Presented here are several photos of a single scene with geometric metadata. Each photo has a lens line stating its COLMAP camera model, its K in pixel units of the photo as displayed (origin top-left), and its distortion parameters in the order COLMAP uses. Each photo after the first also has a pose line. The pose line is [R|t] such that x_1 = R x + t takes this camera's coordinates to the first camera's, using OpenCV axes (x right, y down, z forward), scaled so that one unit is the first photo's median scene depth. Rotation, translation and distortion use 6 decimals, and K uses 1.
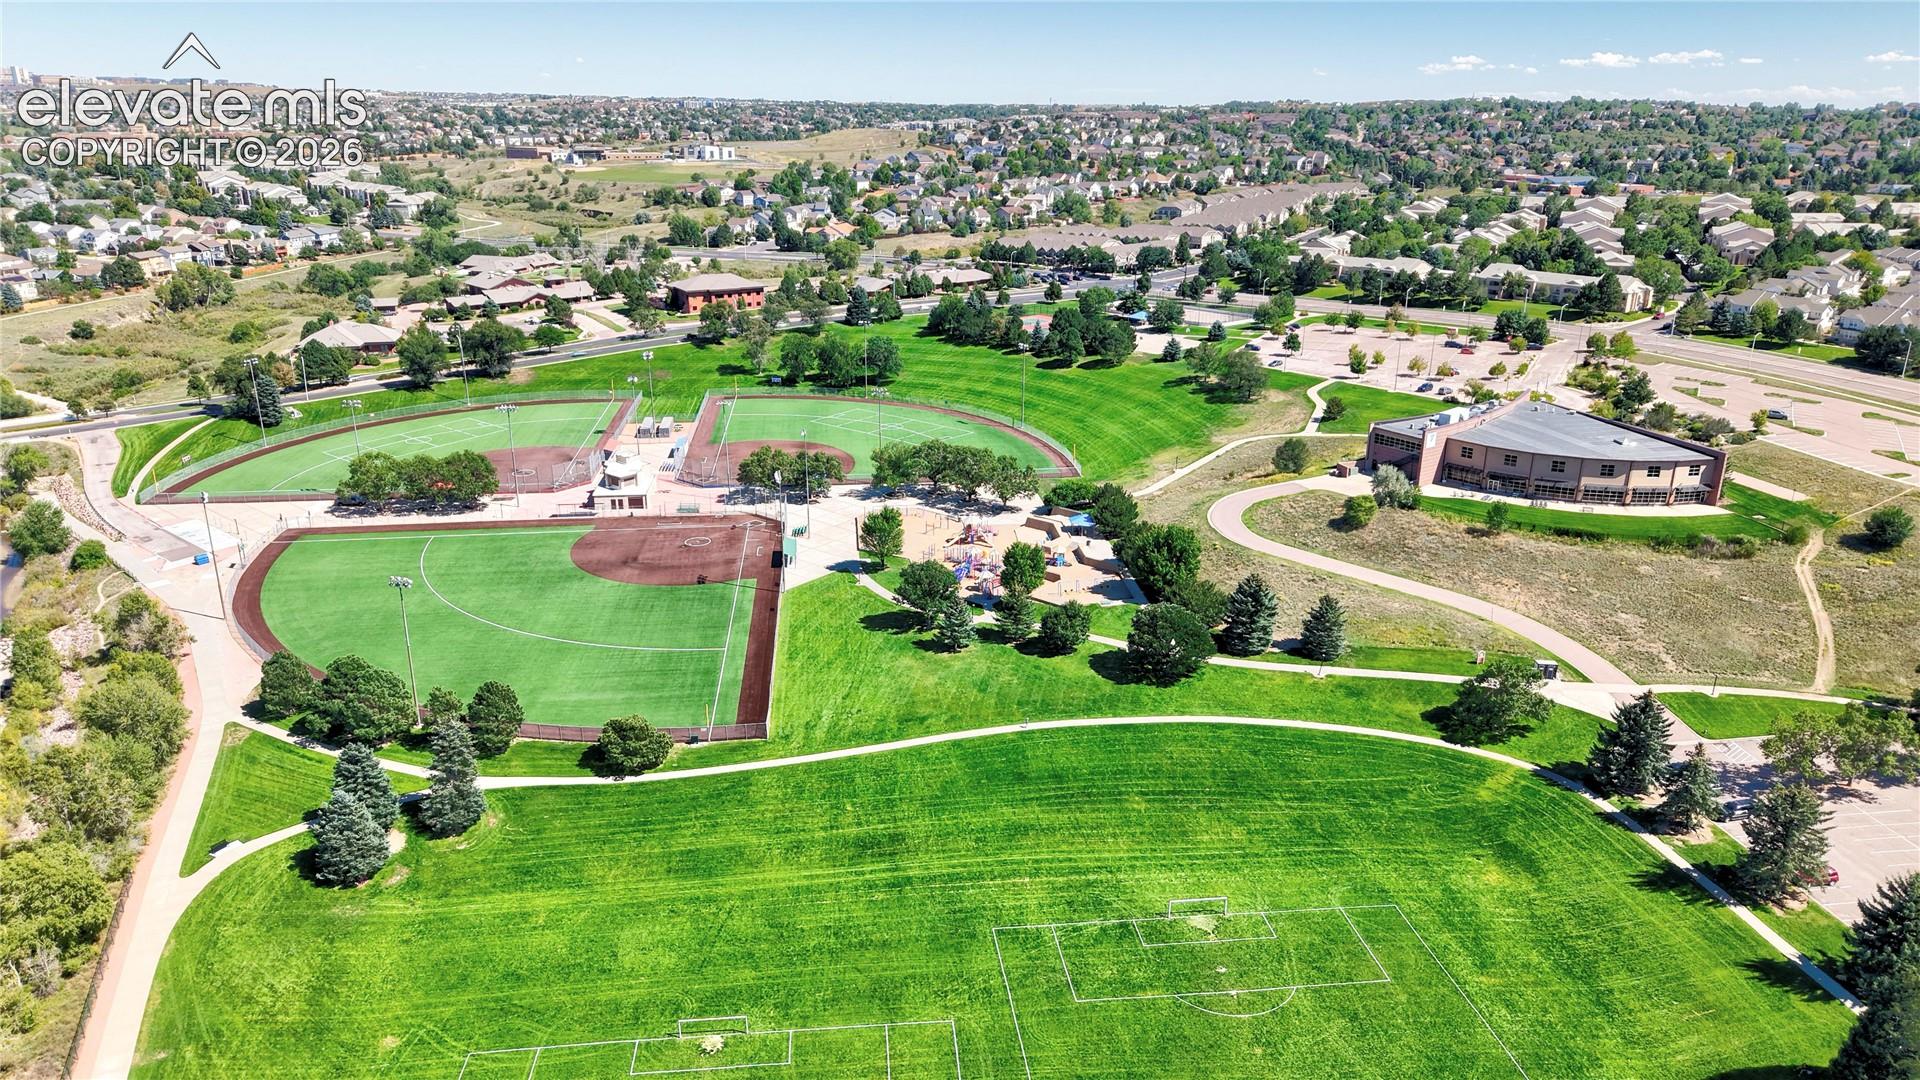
lens RADIAL K [[1281.5, 0, 952.4], [0, 1281.5, 542.0], [0, 0, 1]] dist [0.022357, -0.020587]
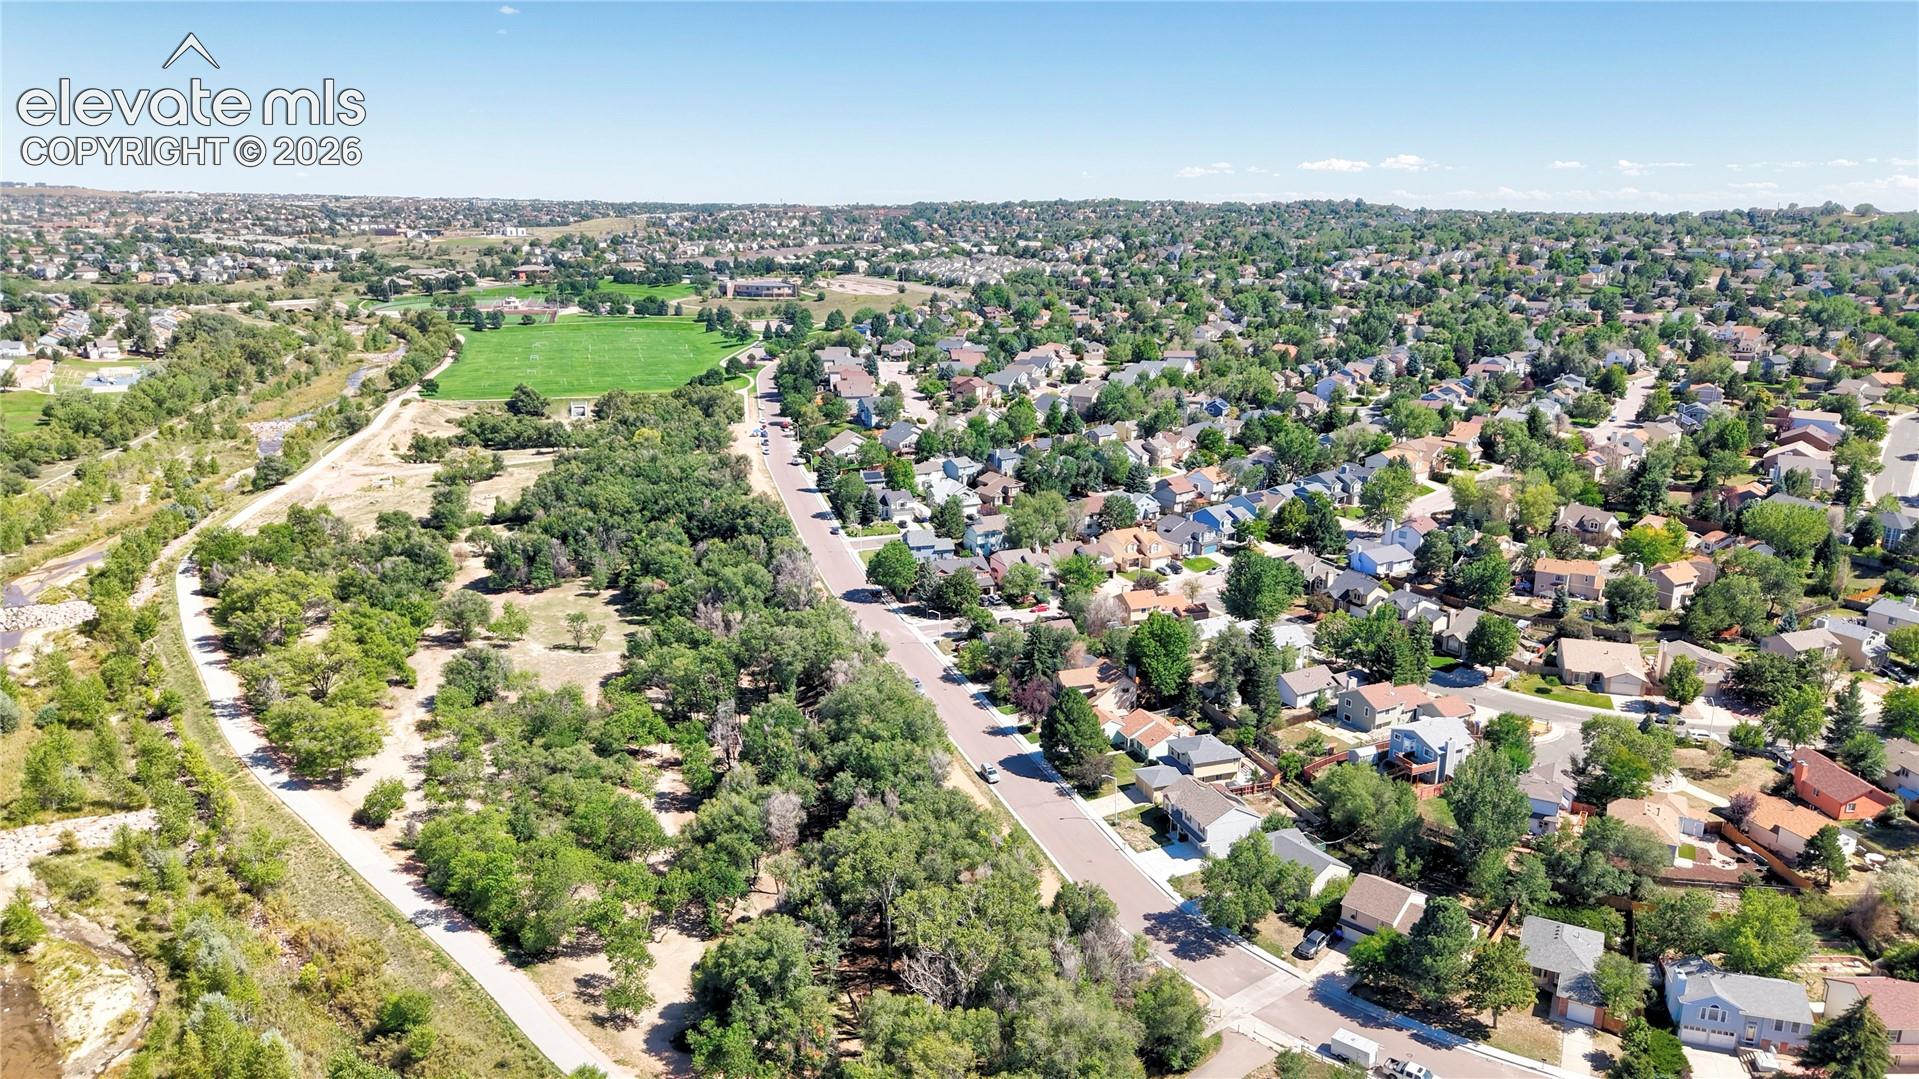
lens RADIAL K [[1280.9, 0, 970.0], [0, 1280.9, 538.9], [0, 0, 1]] dist [0.022357, -0.020587]
pose [[0.984332, -0.042921, 0.171020, 0.103789], [0.055362, 0.996103, -0.068653, 0.266940], [-0.167407, 0.077045, 0.982873, -0.775409]]
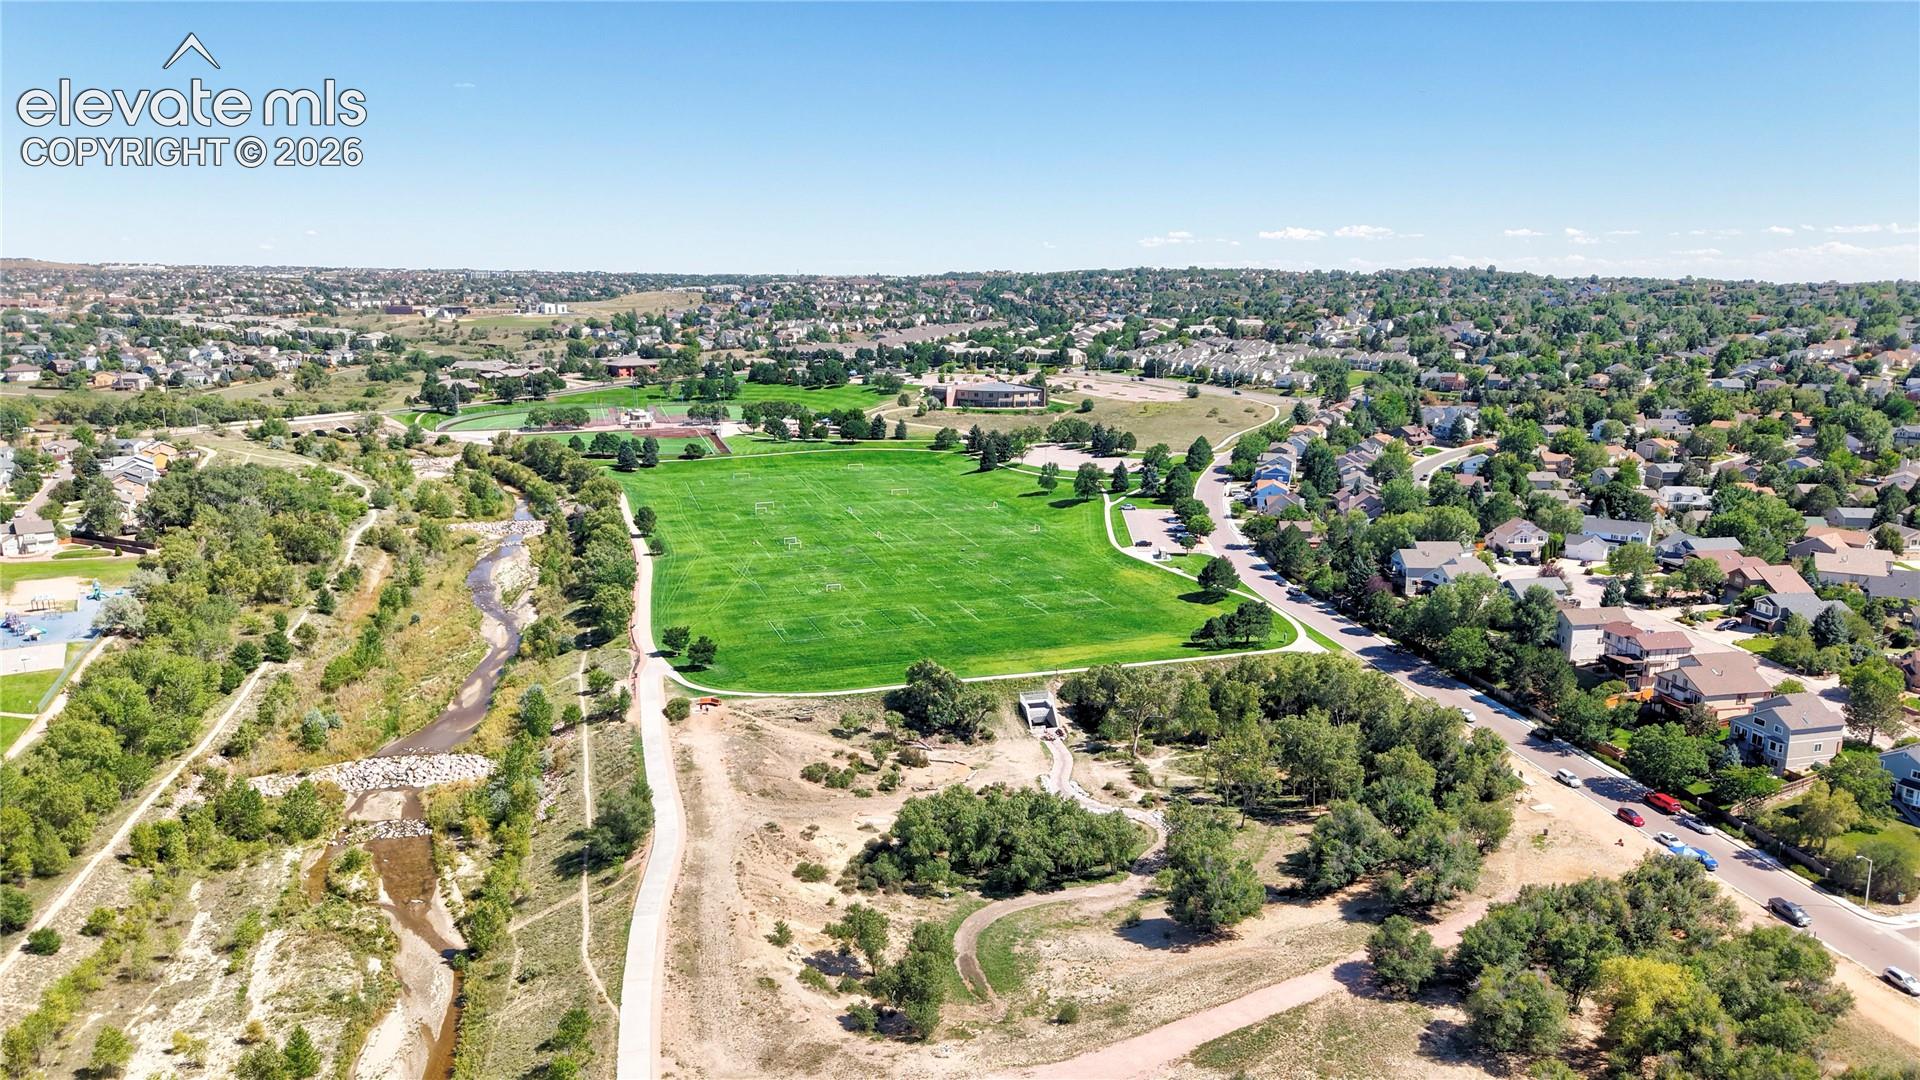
lens RADIAL K [[1281.5, 0, 969.6], [0, 1281.5, 532.6], [0, 0, 1]] dist [0.022357, -0.020587]
pose [[0.979275, -0.041690, 0.198197, -0.038839], [0.067044, 0.990141, -0.122988, 0.150587], [-0.191116, 0.133727, 0.972416, -0.437473]]
